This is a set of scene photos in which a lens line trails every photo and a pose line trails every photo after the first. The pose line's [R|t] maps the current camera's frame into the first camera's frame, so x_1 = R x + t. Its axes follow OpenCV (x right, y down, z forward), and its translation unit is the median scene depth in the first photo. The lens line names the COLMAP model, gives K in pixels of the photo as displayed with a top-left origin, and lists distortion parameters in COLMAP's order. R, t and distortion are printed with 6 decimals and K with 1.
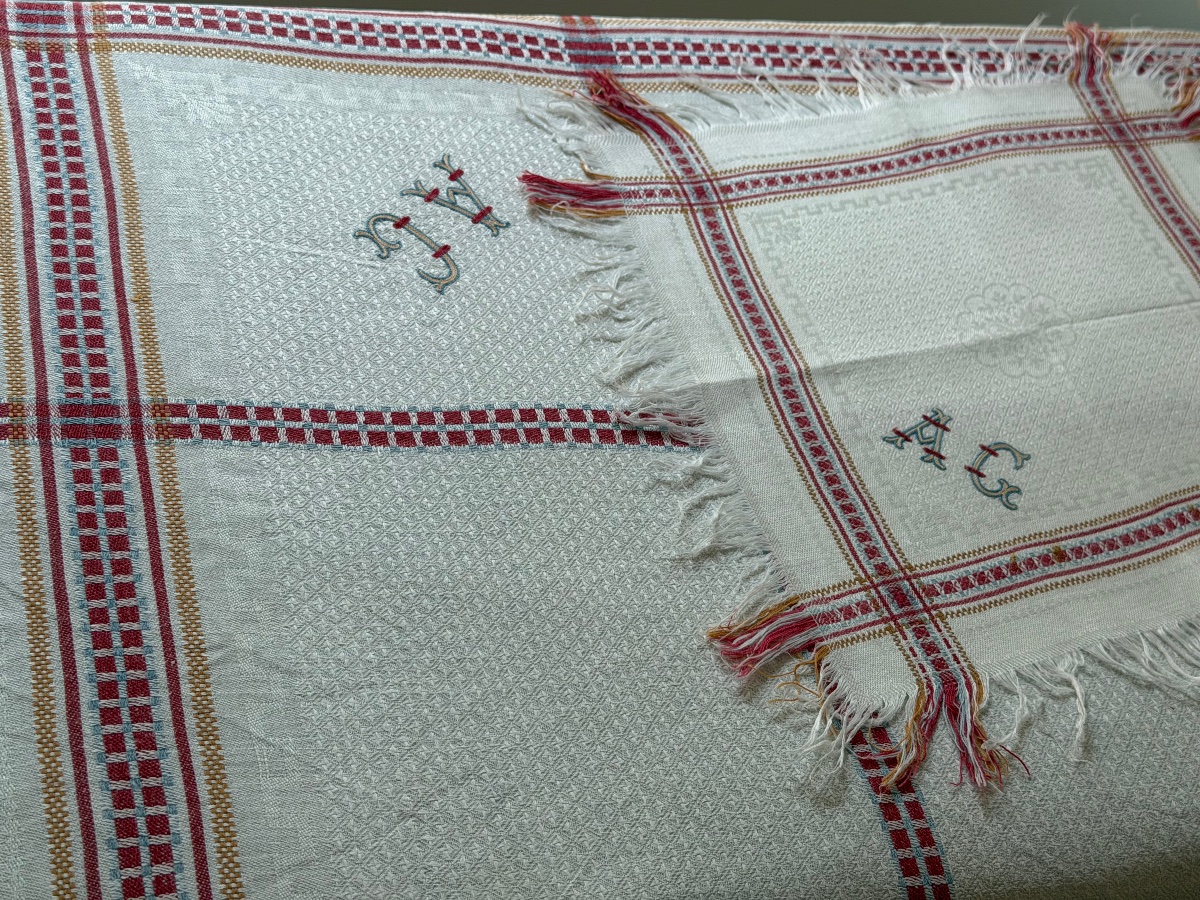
lens RADIAL K [[1686.3, 0, 600.0], [0, 1686.3, 450.0], [0, 0, 1]] dist [0.126485, -0.088302]
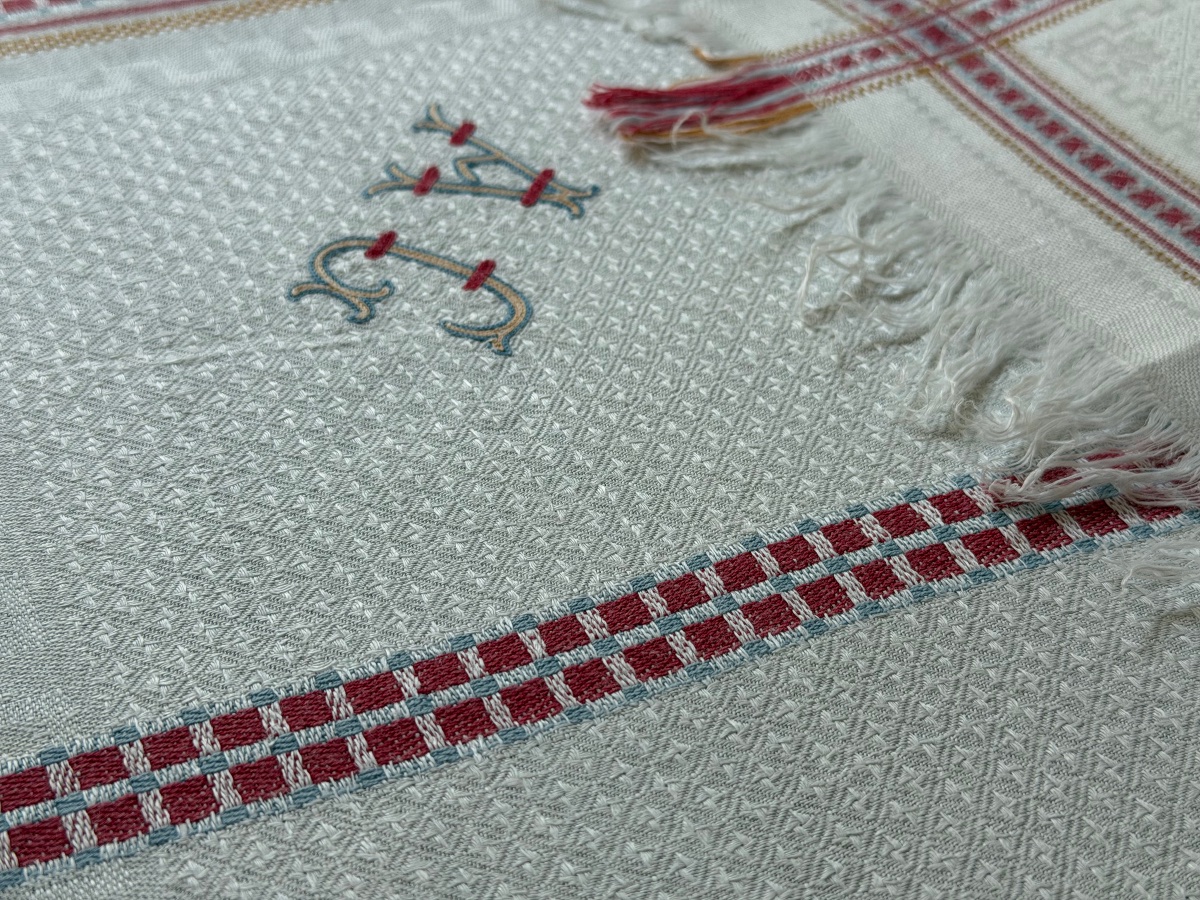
lens RADIAL K [[1686.3, 0, 600.0], [0, 1686.3, 450.0], [0, 0, 1]] dist [0.126485, -0.088302]
pose [[0.954313, -0.298121, -0.020270, -0.068614], [0.294929, 0.950647, -0.096364, -0.018010], [0.047998, 0.085983, 0.995140, 0.556567]]
